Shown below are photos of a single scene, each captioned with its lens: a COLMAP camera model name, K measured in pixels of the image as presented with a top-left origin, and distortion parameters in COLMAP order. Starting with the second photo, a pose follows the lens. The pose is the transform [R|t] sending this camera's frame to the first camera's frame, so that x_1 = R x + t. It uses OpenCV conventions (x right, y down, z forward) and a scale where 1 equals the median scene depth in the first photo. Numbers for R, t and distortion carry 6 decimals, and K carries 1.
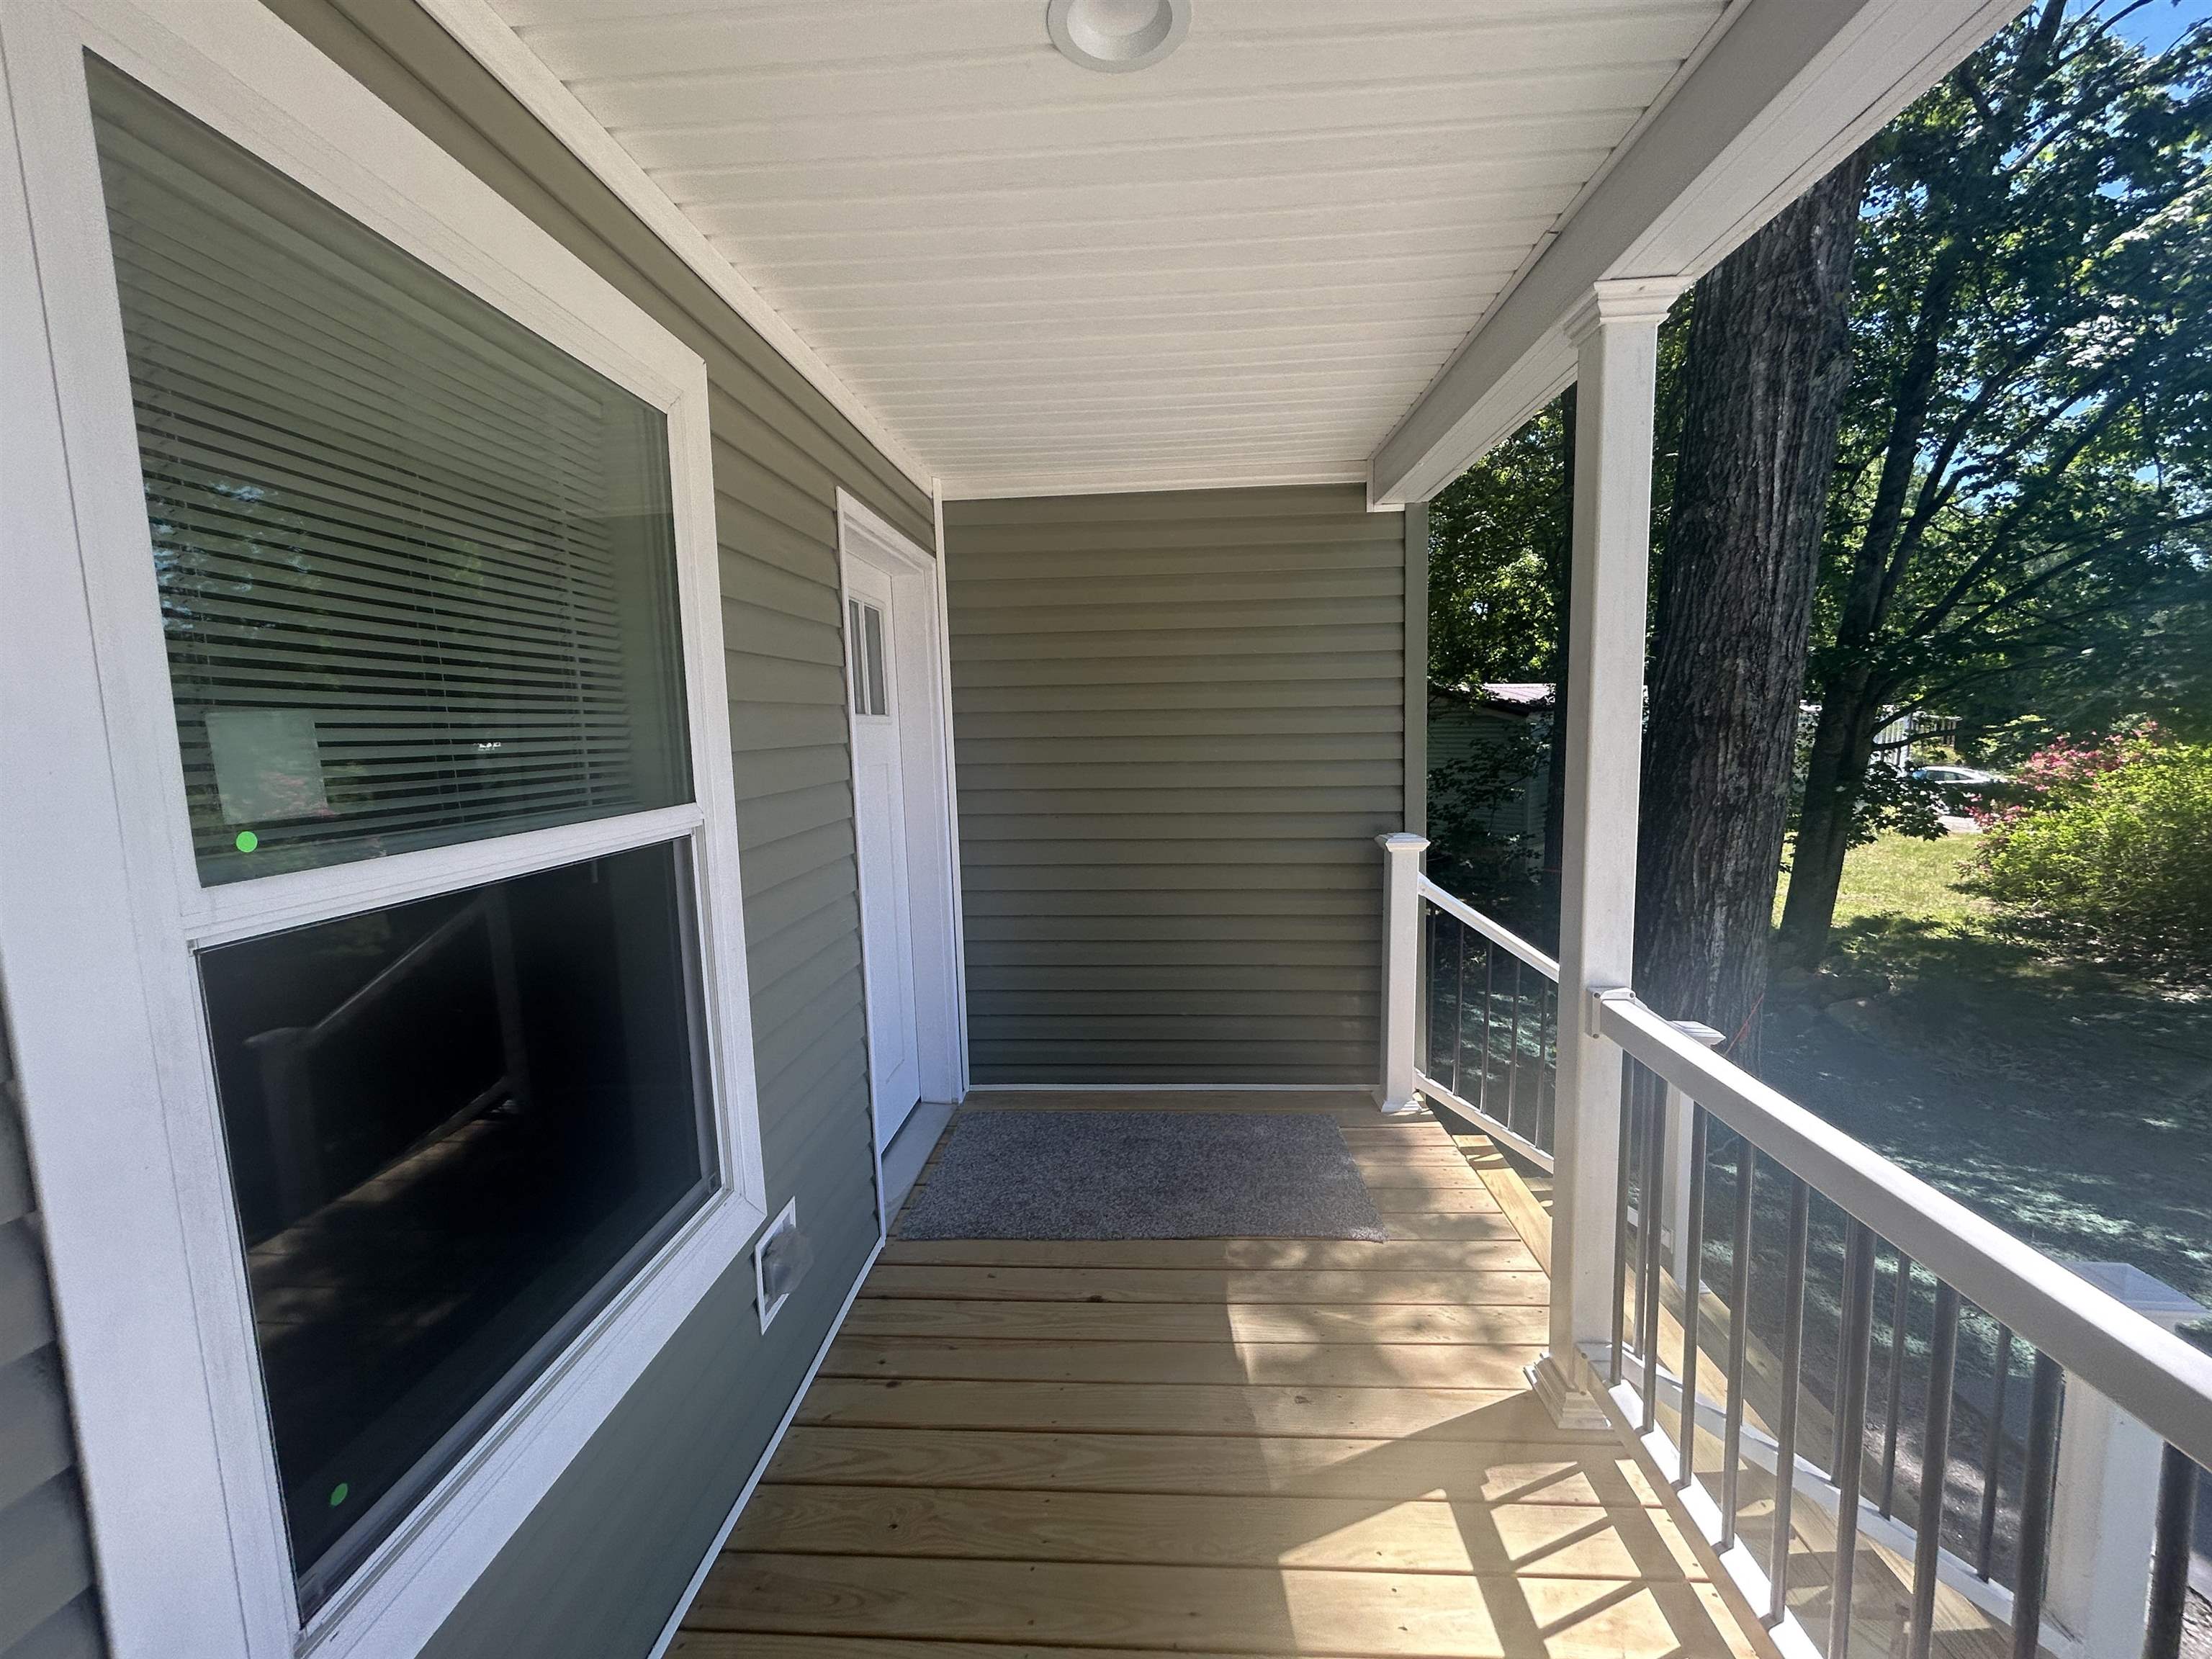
lens RADIAL K [[892.4, 0, 1106.0], [0, 892.4, 829.5], [0, 0, 1]] dist [0.000240, 0.000012]
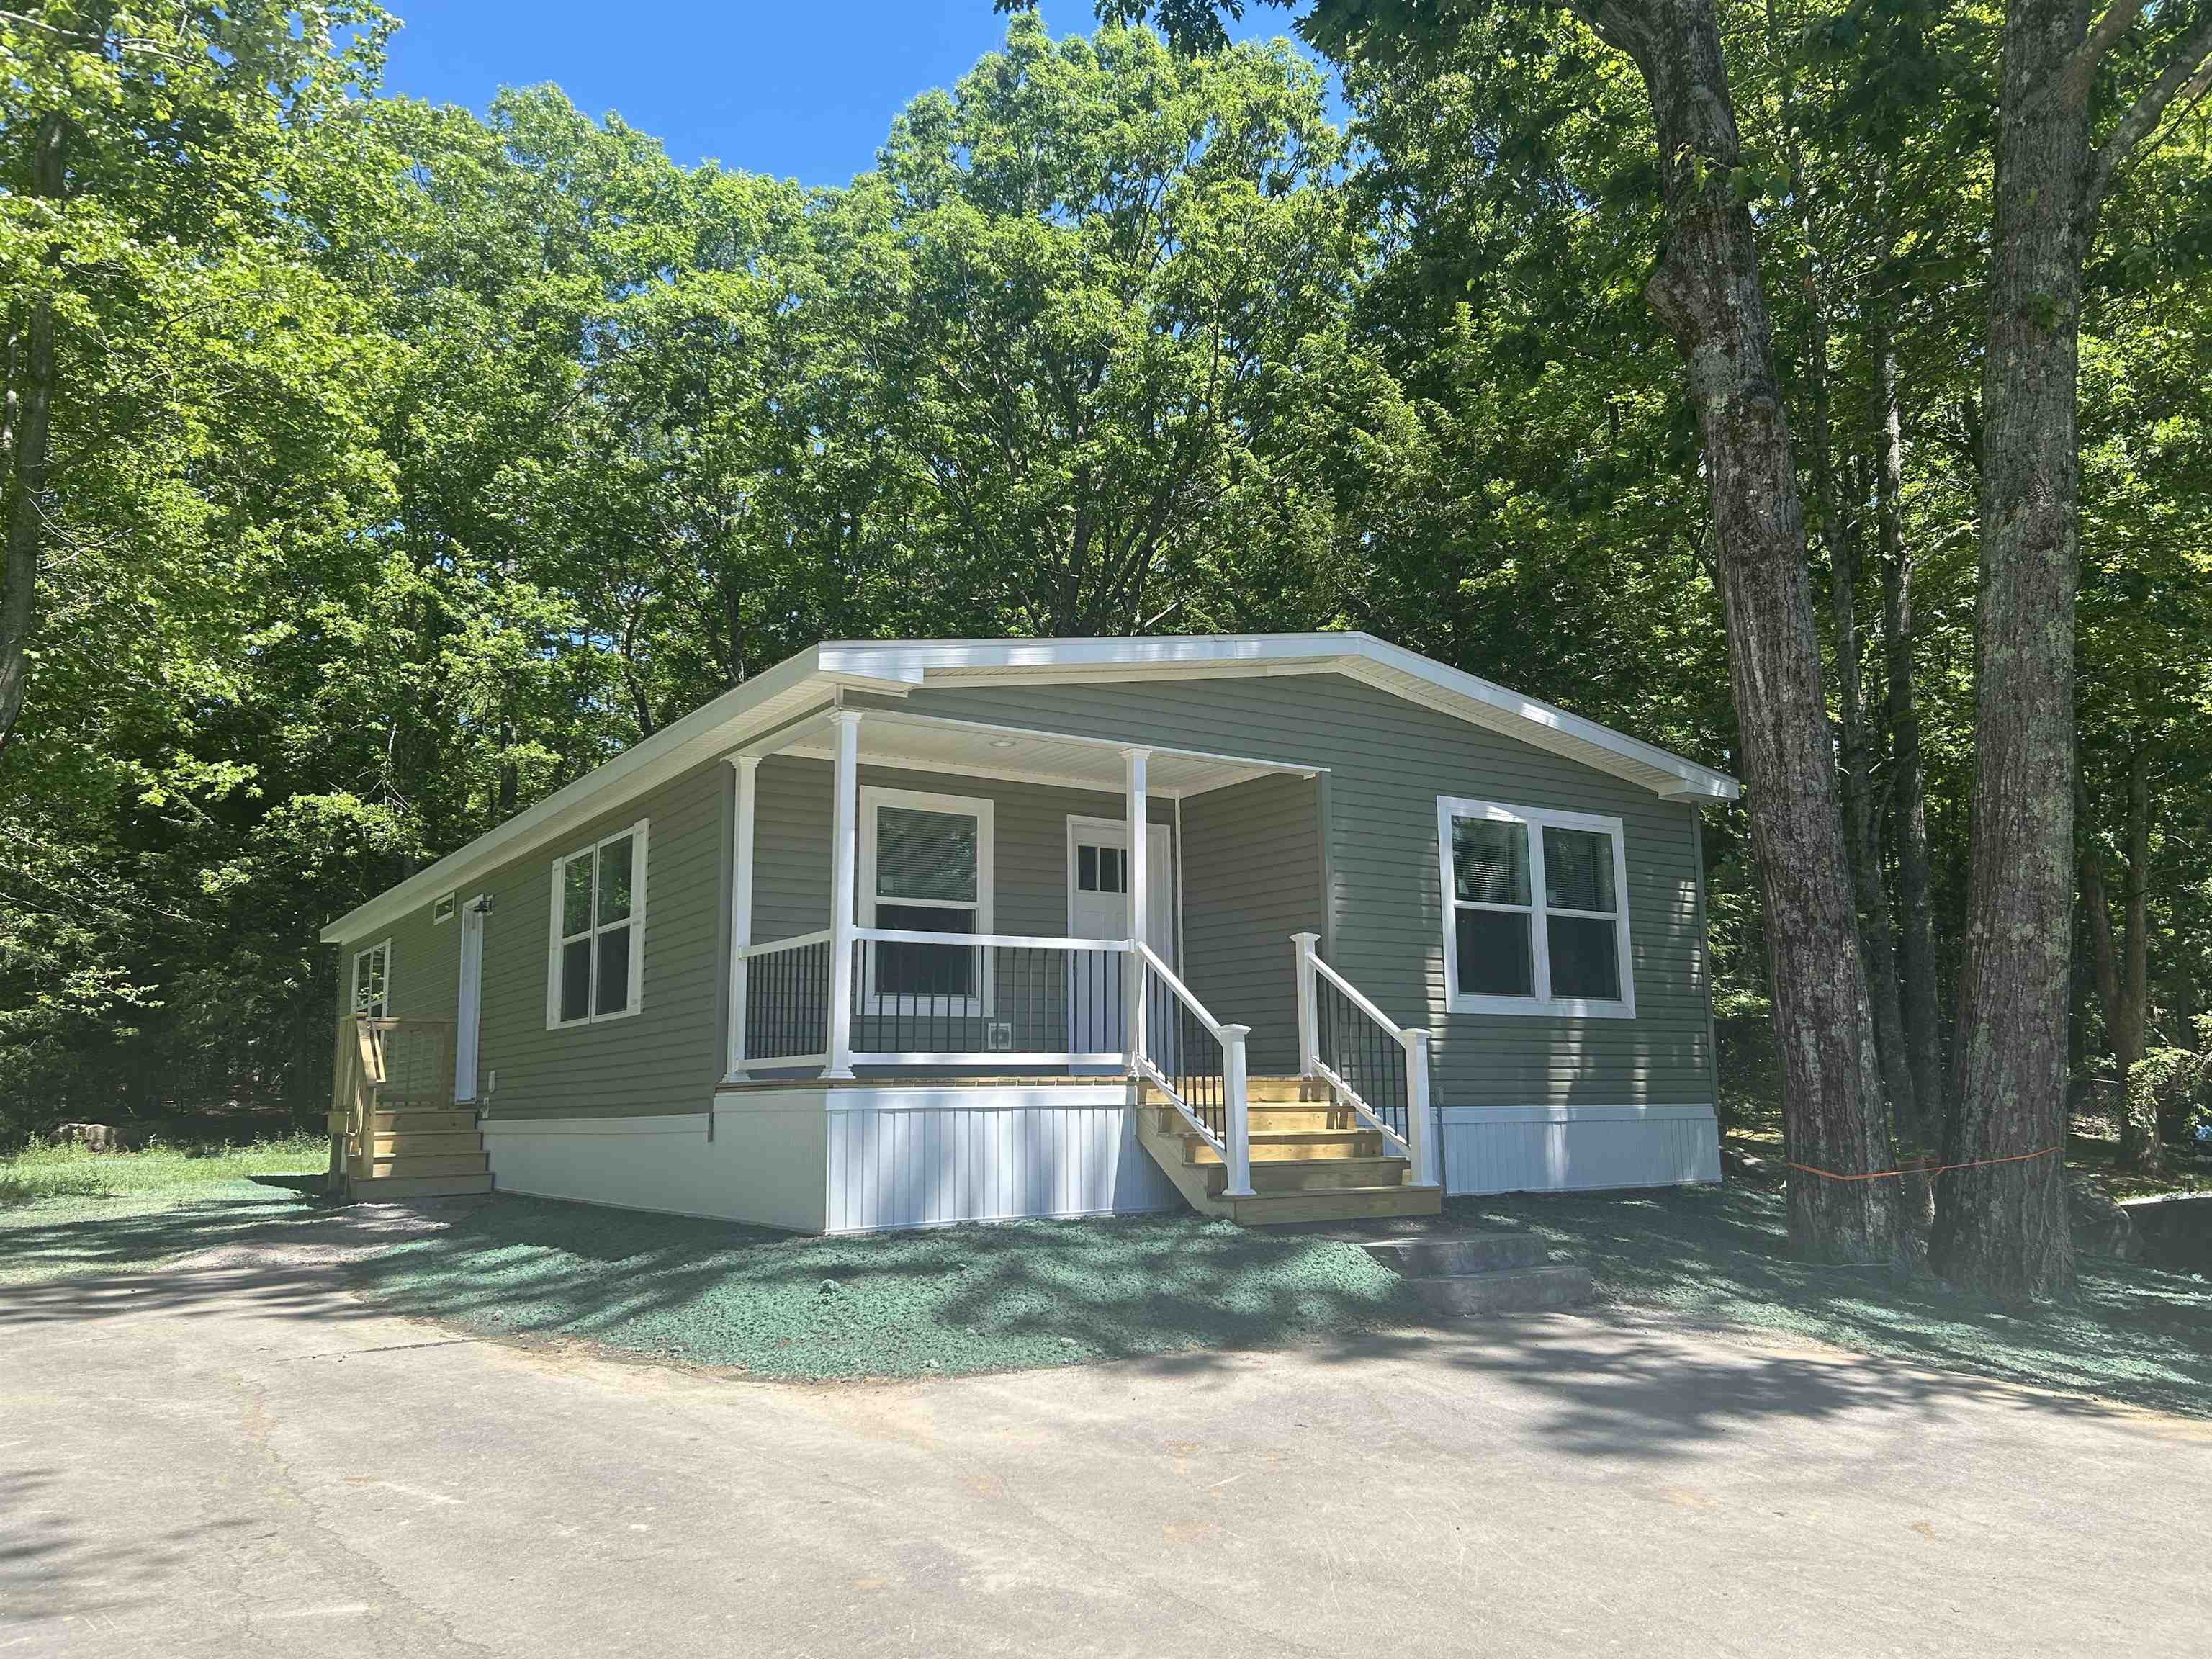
lens RADIAL K [[1636.5, 0, 1106.0], [0, 1636.5, 829.5], [0, 0, 1]] dist [0.022225, -0.001604]
pose [[0.607316, -0.115836, -0.785971, 1.974513], [-0.088506, 0.973290, -0.211831, 0.389006], [0.789515, 0.198212, 0.580842, -1.006024]]
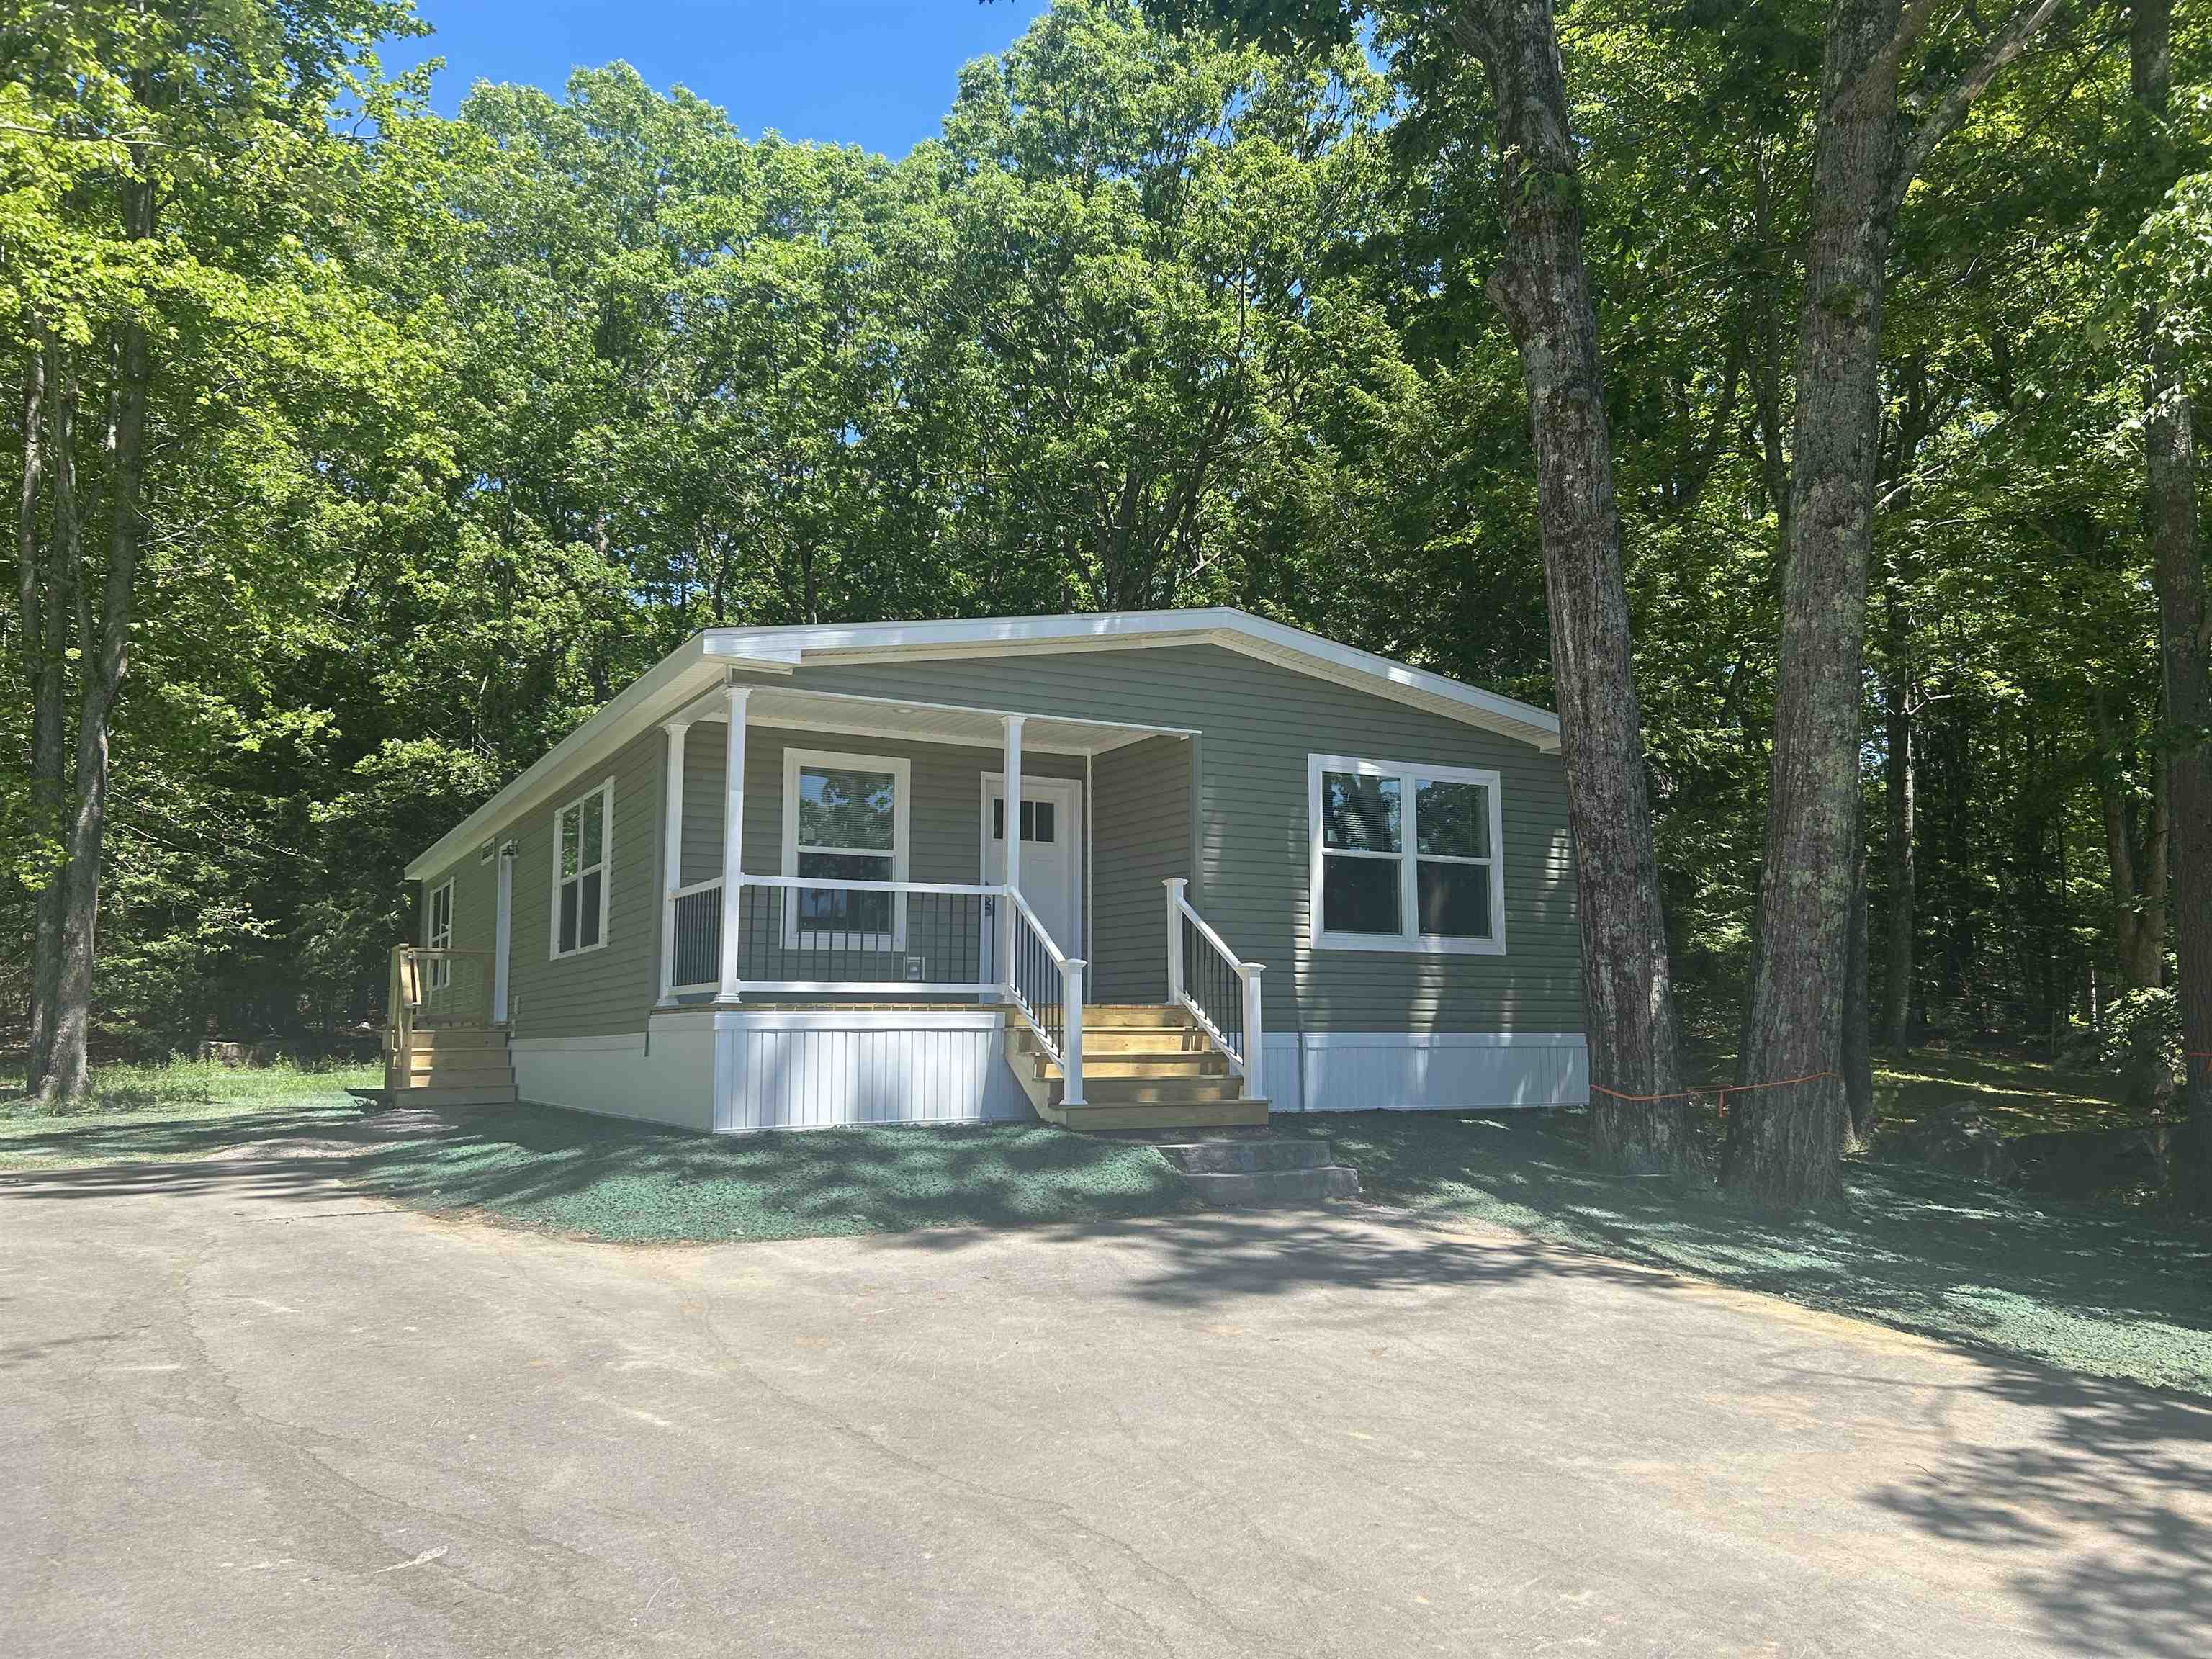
lens RADIAL K [[1631.3, 0, 1106.0], [0, 1631.3, 829.5], [0, 0, 1]] dist [0.030273, -0.000741]
pose [[0.540665, -0.085027, -0.836930, 2.445229], [-0.101291, 0.981061, -0.165105, 0.378566], [0.835118, 0.174040, 0.521813, -0.855714]]
